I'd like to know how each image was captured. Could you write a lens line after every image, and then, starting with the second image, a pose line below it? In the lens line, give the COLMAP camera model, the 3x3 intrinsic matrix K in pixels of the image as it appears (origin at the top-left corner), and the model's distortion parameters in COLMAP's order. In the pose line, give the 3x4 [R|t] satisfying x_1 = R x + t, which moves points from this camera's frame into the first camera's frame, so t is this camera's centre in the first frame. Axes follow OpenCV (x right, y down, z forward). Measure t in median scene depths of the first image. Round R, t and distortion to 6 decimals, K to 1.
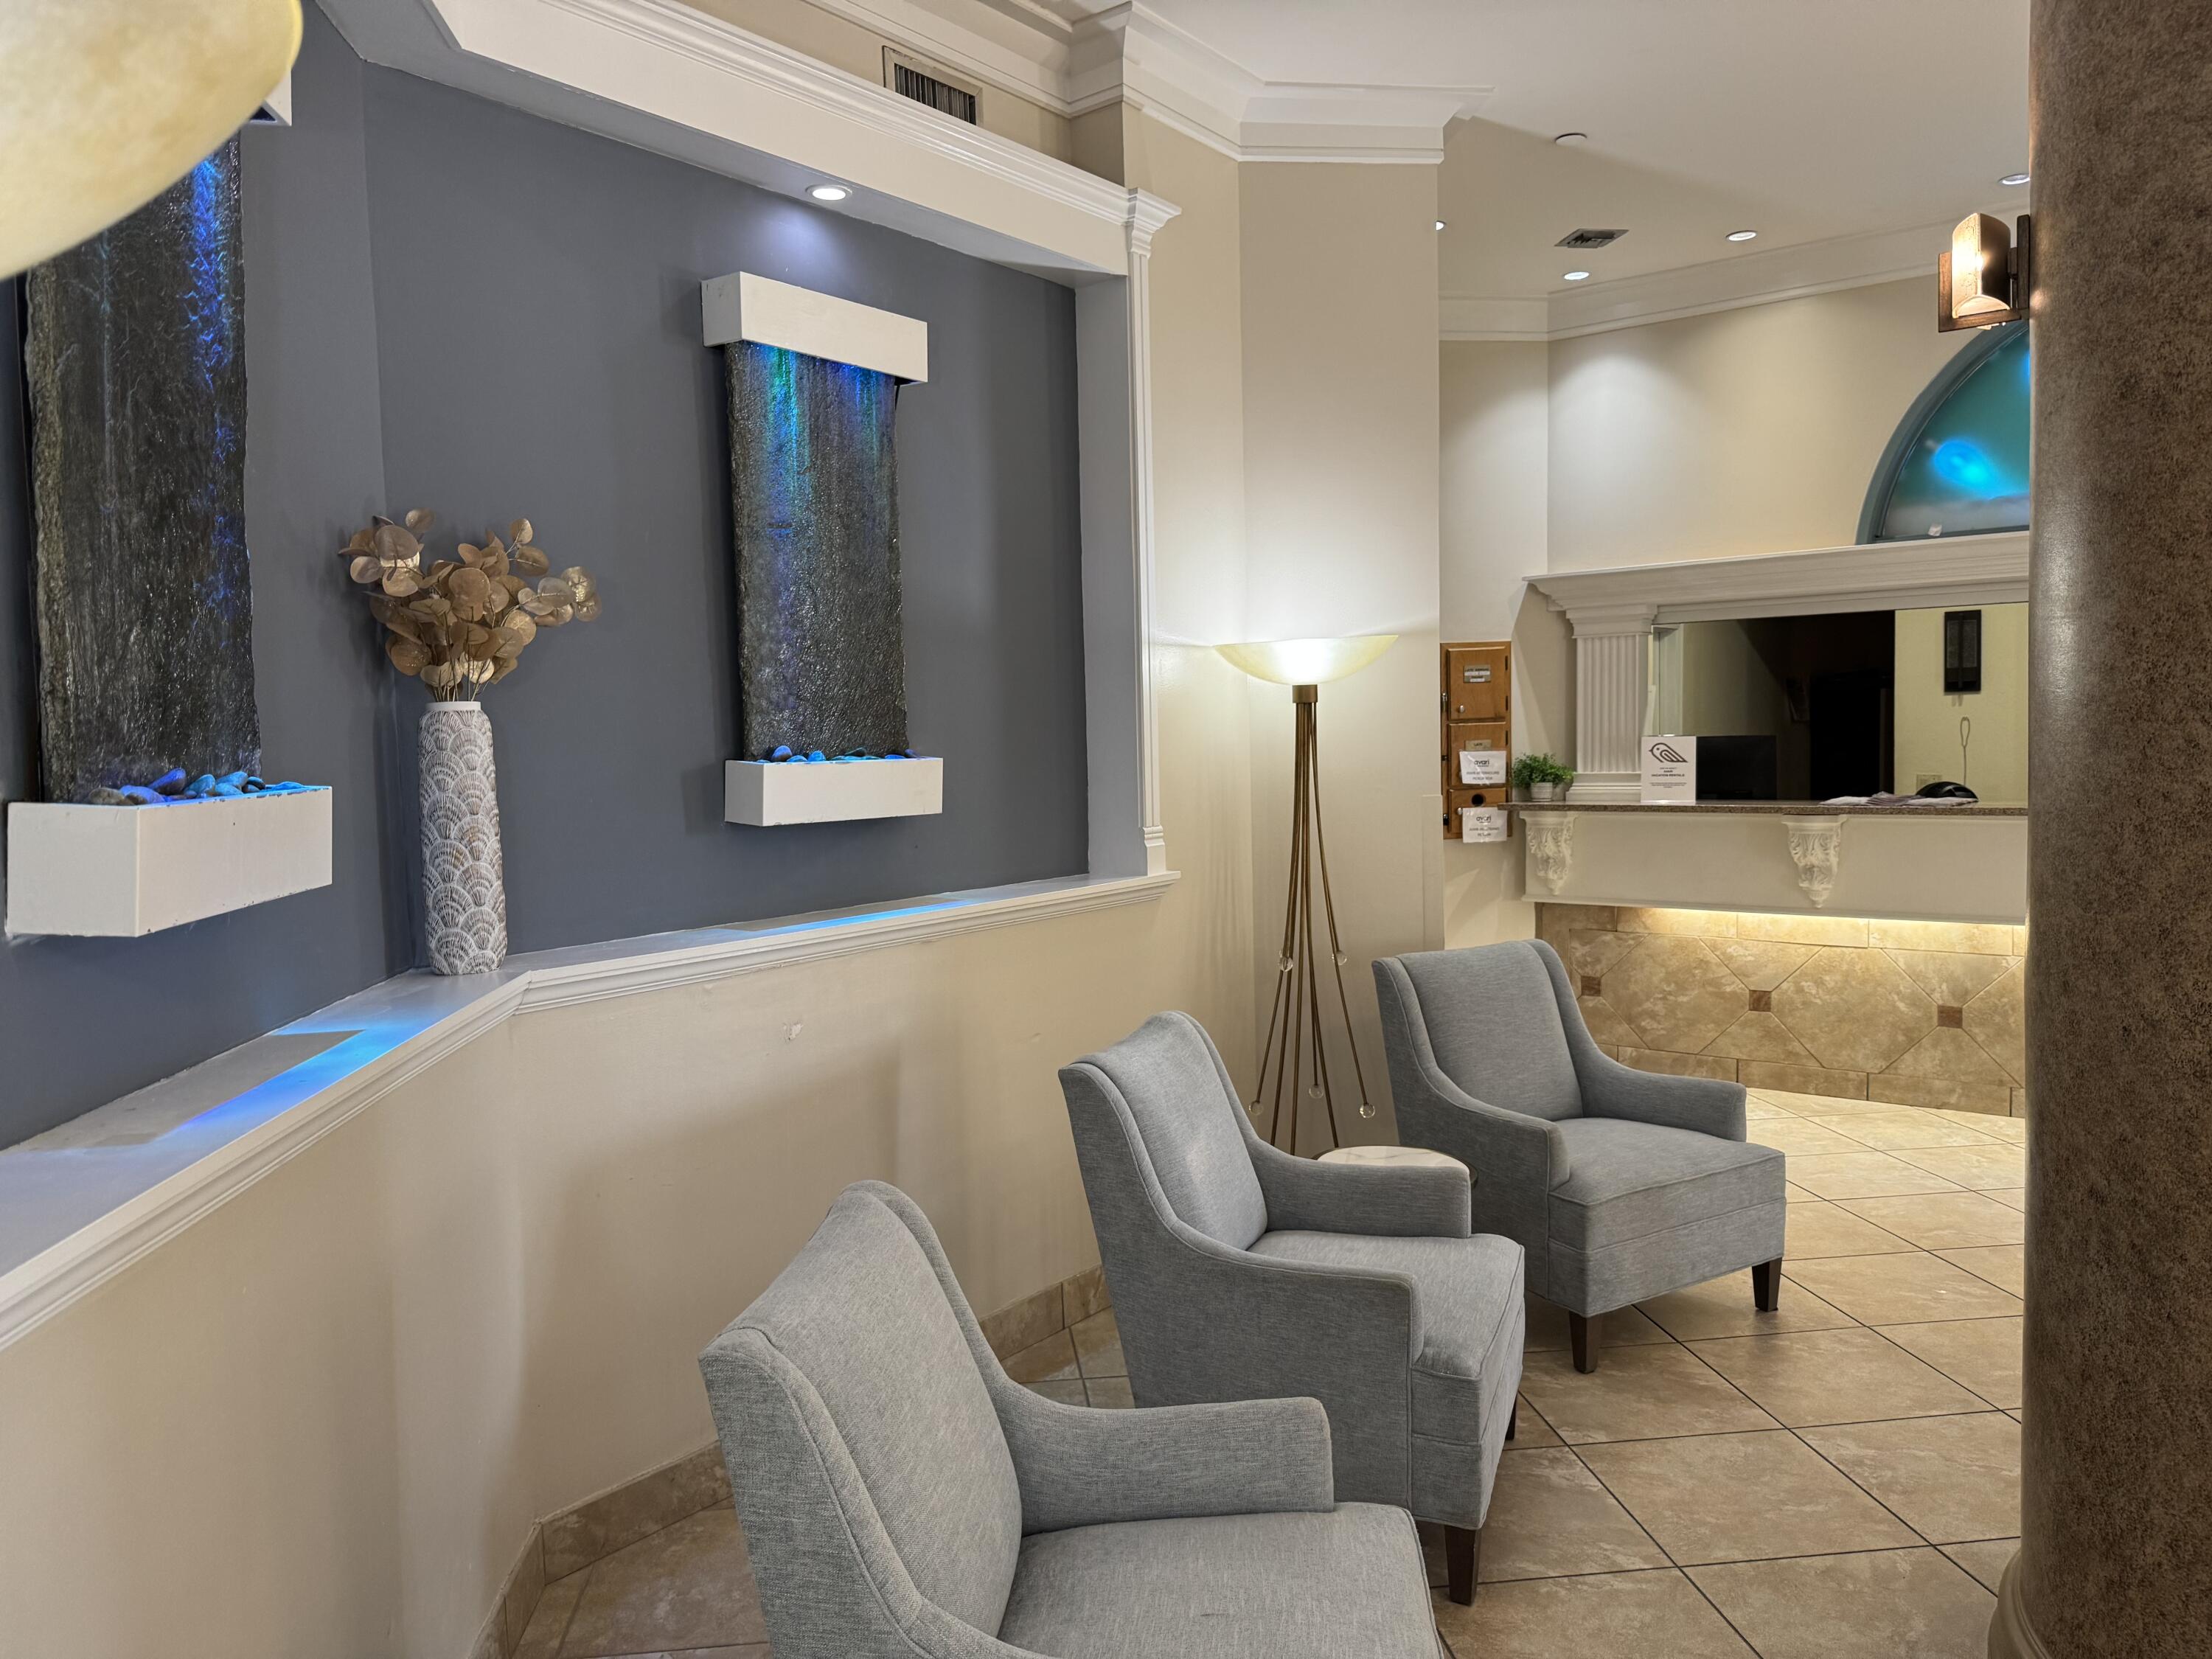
lens RADIAL K [[1548.1, 0, 1057.2], [0, 1548.1, 818.9], [0, 0, 1]] dist [0.031661, -0.046536]
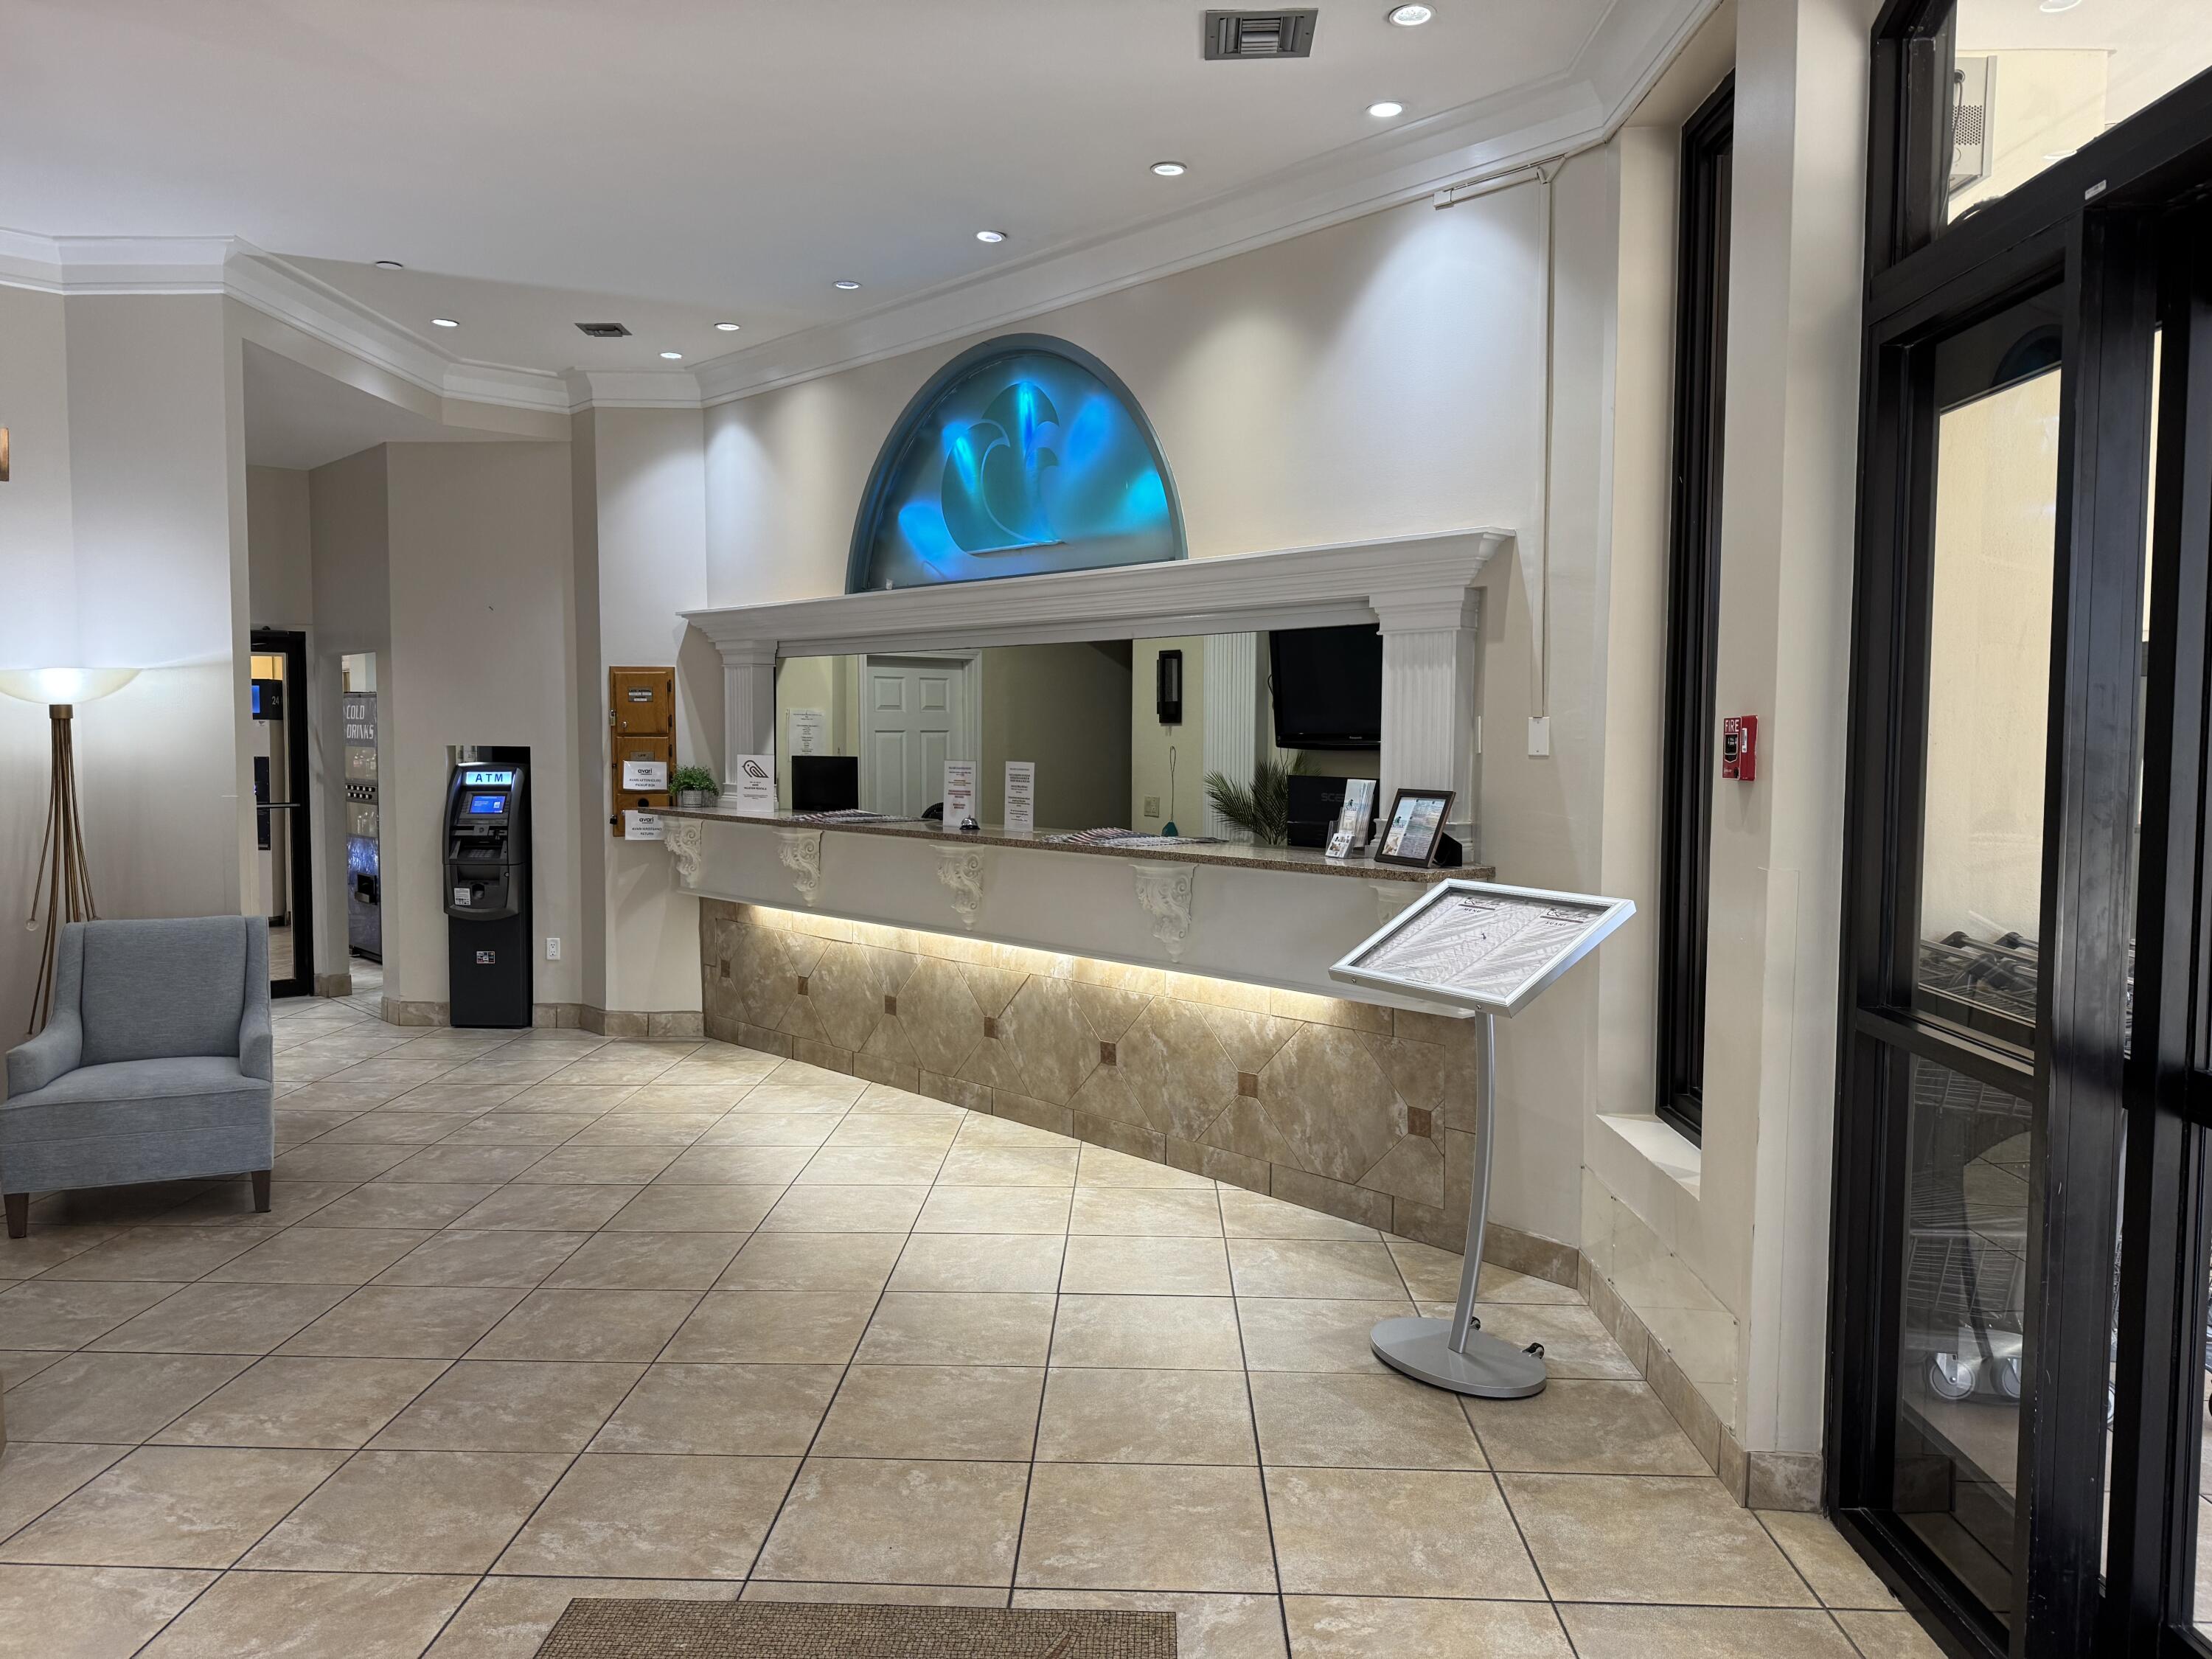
lens RADIAL K [[1548.1, 0, 1086.8], [0, 1548.1, 831.2], [0, 0, 1]] dist [0.031661, -0.046536]
pose [[0.990091, 0.040134, -0.134573, 0.769809], [-0.038336, 0.999138, 0.015932, -0.023304], [0.135096, -0.010615, 0.990776, -0.107009]]
